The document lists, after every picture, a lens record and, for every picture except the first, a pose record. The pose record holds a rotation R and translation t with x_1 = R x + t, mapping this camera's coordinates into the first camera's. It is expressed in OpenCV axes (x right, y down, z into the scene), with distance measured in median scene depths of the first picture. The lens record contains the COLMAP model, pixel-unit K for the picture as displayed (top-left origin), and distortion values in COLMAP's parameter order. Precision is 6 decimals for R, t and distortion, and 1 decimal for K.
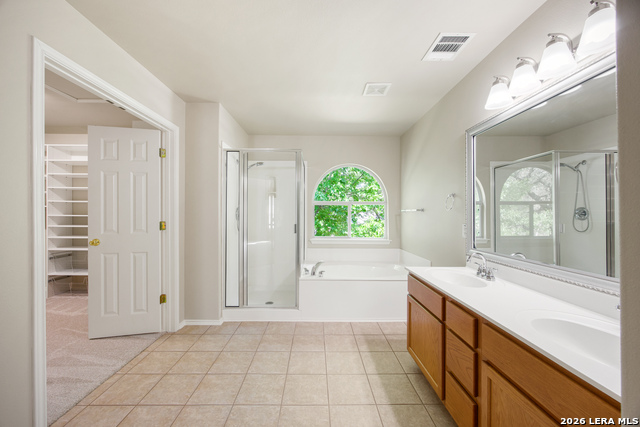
lens RADIAL K [[248.6, 0, 318.6], [0, 248.6, 212.0], [0, 0, 1]] dist [-0.005814, 0.001859]
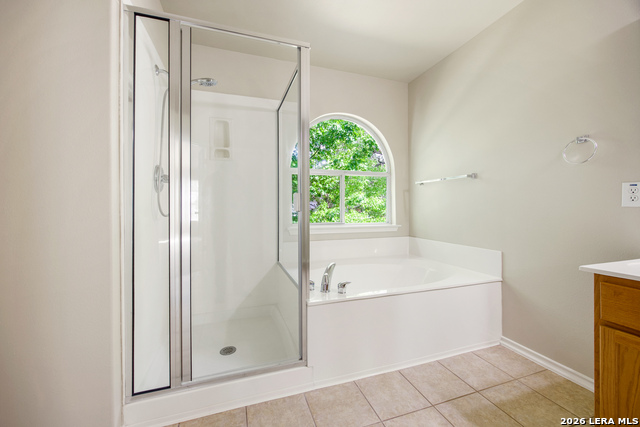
lens RADIAL K [[248.6, 0, 316.8], [0, 248.6, 205.2], [0, 0, 1]] dist [-0.005814, 0.001859]
pose [[0.952756, -0.007398, 0.303647, -0.201414], [0.008727, 0.999957, -0.003020, 0.072248], [-0.303612, 0.005527, 0.952780, 0.503908]]
